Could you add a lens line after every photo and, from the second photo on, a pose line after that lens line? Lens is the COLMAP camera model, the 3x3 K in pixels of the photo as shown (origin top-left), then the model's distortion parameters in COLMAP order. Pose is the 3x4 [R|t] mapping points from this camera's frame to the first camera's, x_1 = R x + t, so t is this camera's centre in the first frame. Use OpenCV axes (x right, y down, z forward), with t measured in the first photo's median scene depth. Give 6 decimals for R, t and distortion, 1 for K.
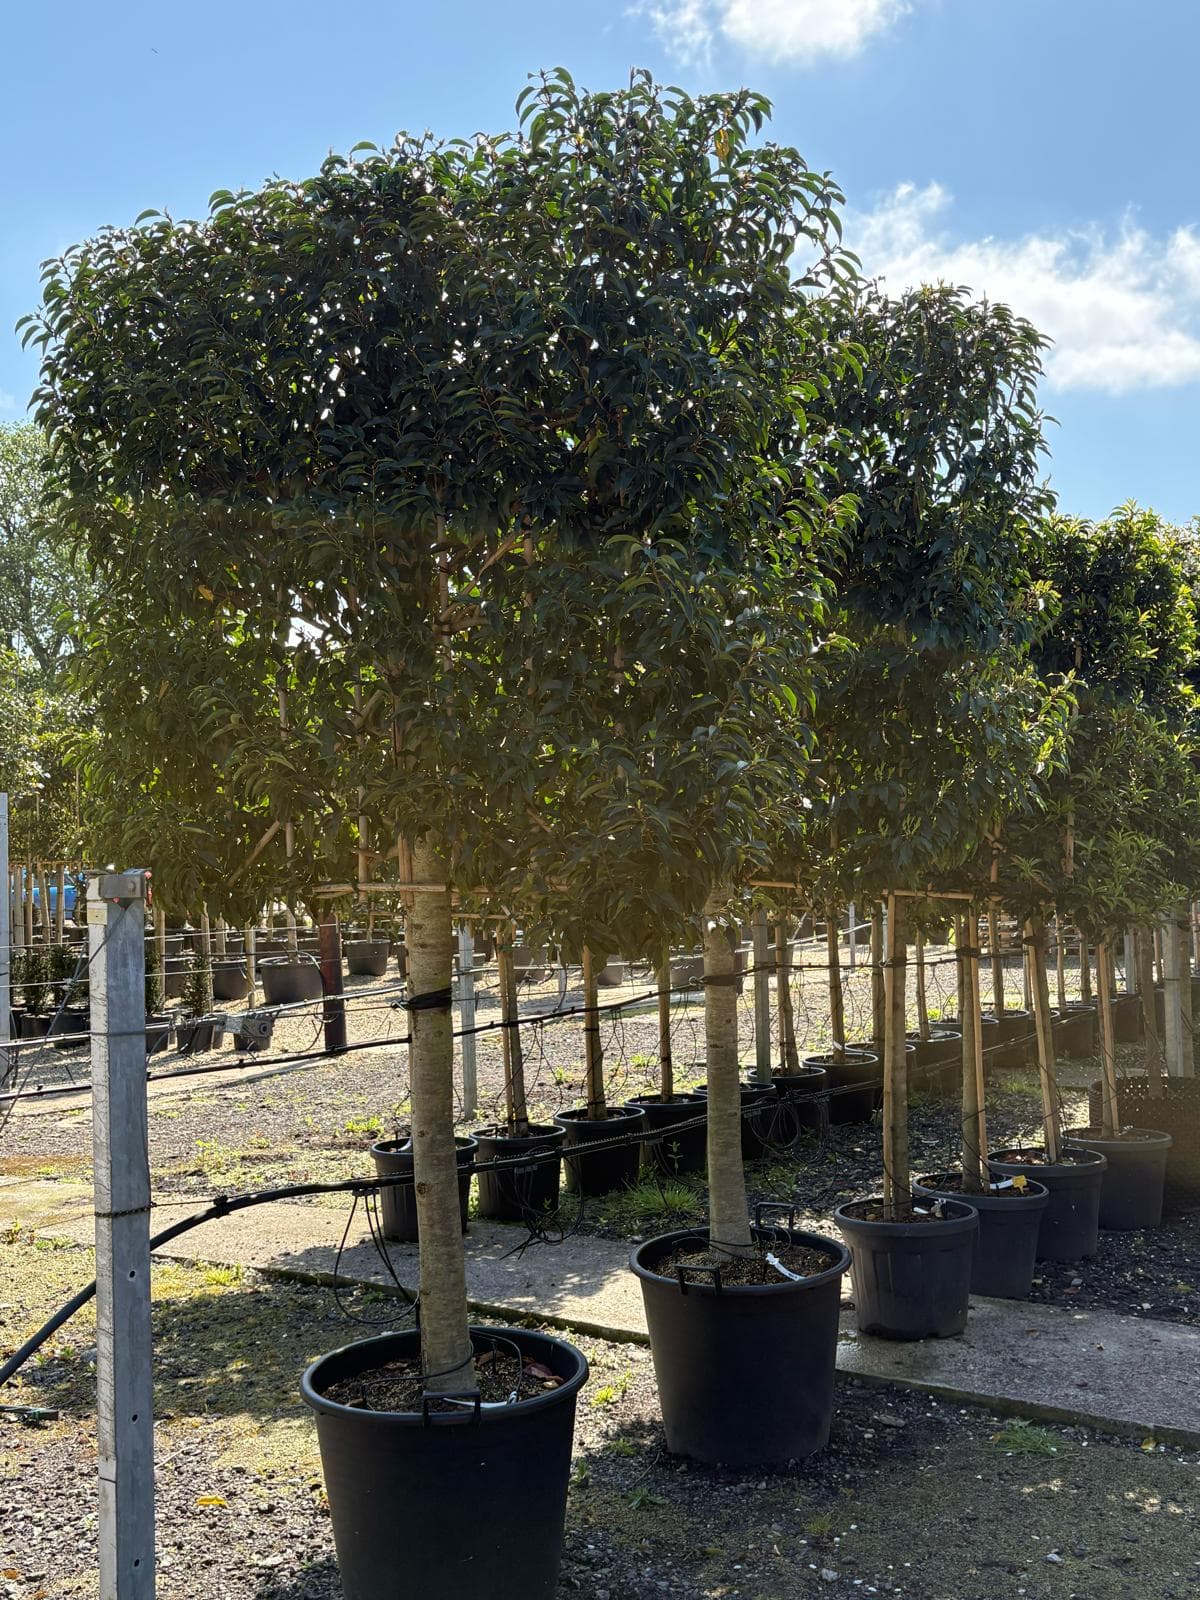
lens RADIAL K [[1691.9, 0, 600.0], [0, 1691.9, 800.0], [0, 0, 1]] dist [-0.019049, 0.113246]
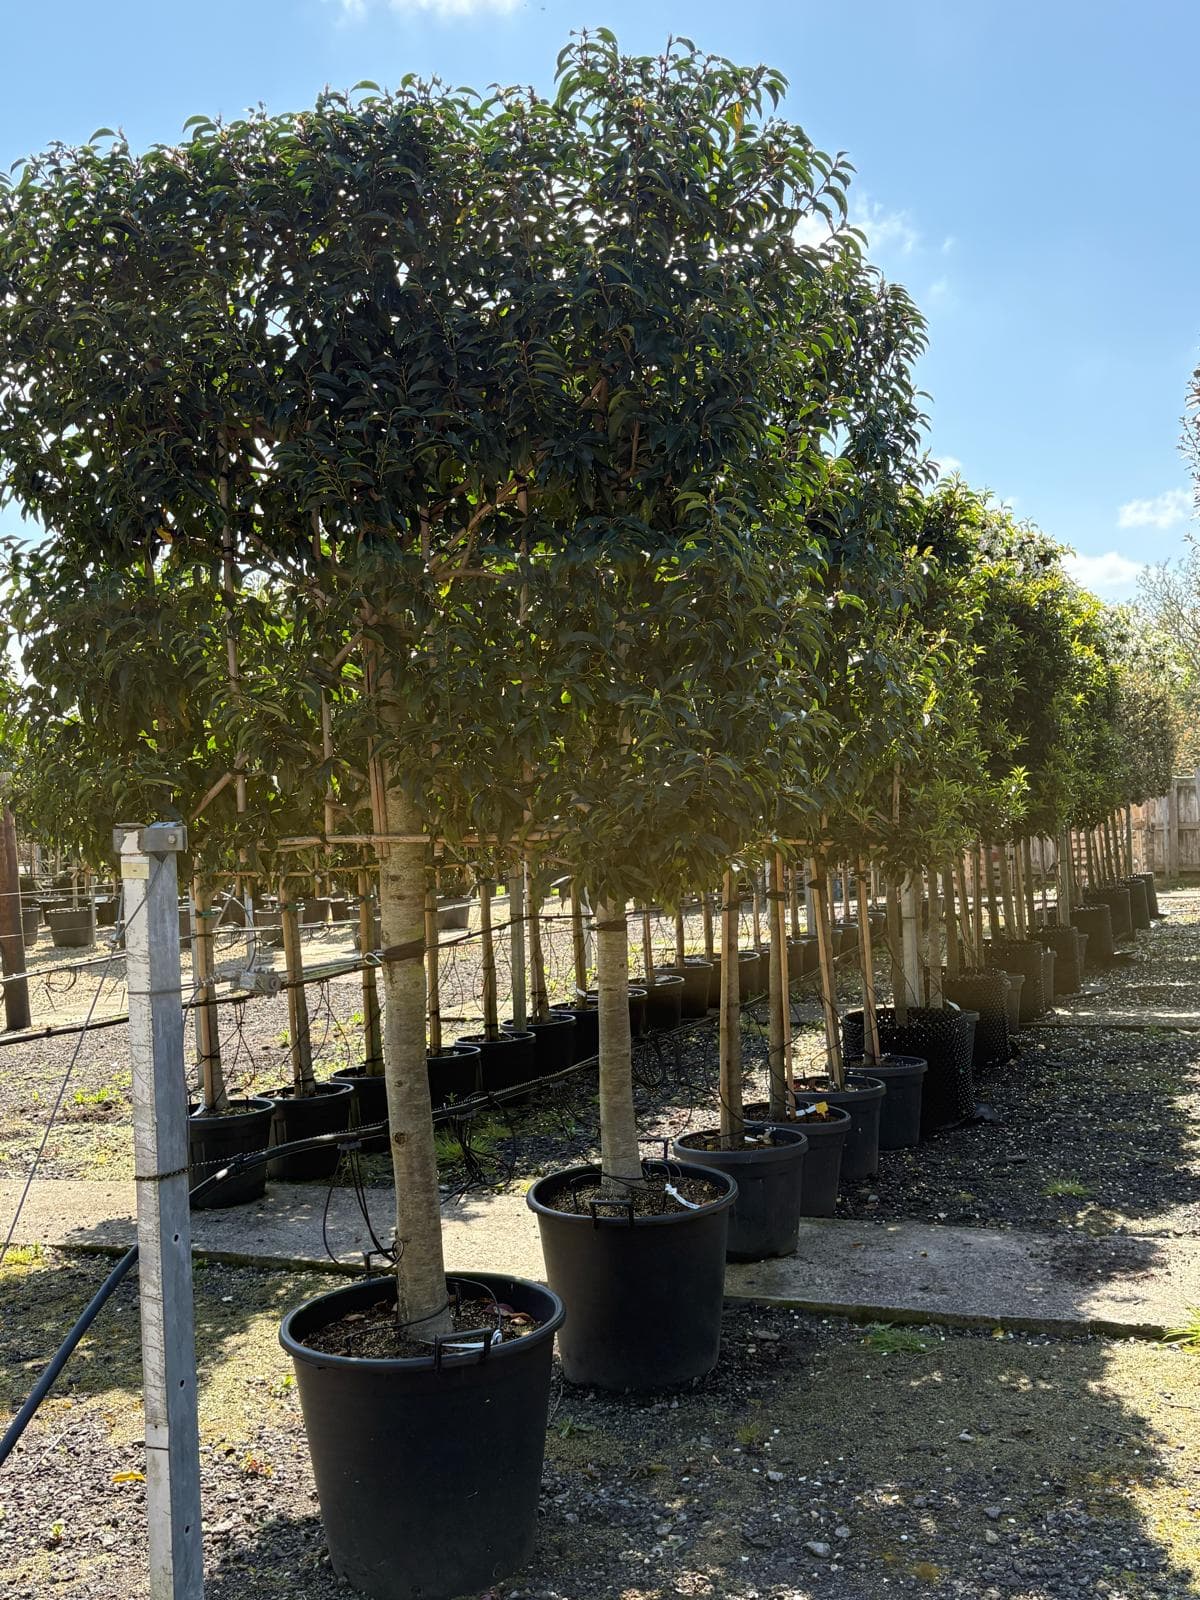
lens RADIAL K [[1691.9, 0, 600.0], [0, 1691.9, 800.0], [0, 0, 1]] dist [-0.019049, 0.113246]
pose [[0.970186, -0.011208, 0.242101, -0.198860], [0.005539, 0.999695, 0.024086, 0.004875], [-0.242297, -0.022027, 0.969952, 0.002195]]
